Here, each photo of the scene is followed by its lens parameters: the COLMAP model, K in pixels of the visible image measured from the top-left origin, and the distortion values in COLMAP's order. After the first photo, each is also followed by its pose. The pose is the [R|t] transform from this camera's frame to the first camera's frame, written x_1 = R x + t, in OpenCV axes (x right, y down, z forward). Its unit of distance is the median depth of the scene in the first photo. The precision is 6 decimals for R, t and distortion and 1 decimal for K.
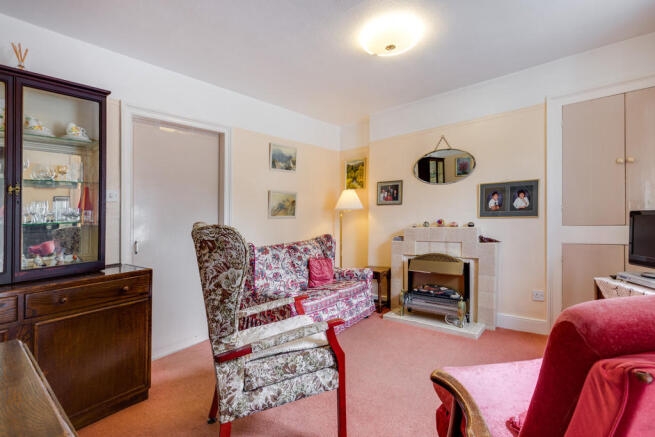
lens RADIAL K [[301.4, 0, 327.3], [0, 301.4, 206.0], [0, 0, 1]] dist [0.001306, 0.000193]
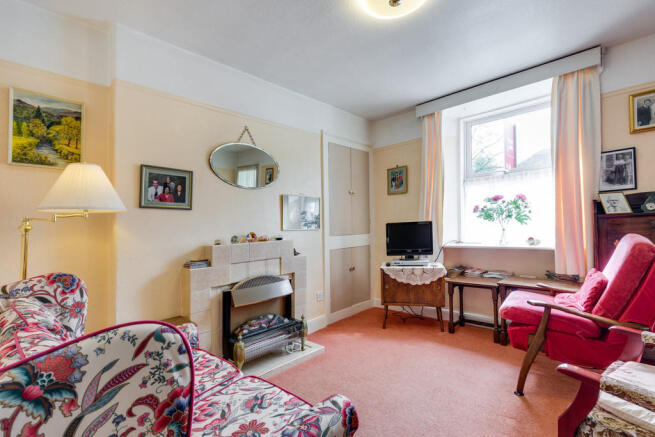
lens RADIAL K [[302.2, 0, 326.6], [0, 302.2, 236.8], [0, 0, 1]] dist [-0.003016, -0.000433]
pose [[0.058537, 0.002748, 0.998281, -0.360188], [-0.000021, 0.999996, -0.002752, 0.052197], [-0.998285, 0.000140, 0.058537, 0.682239]]
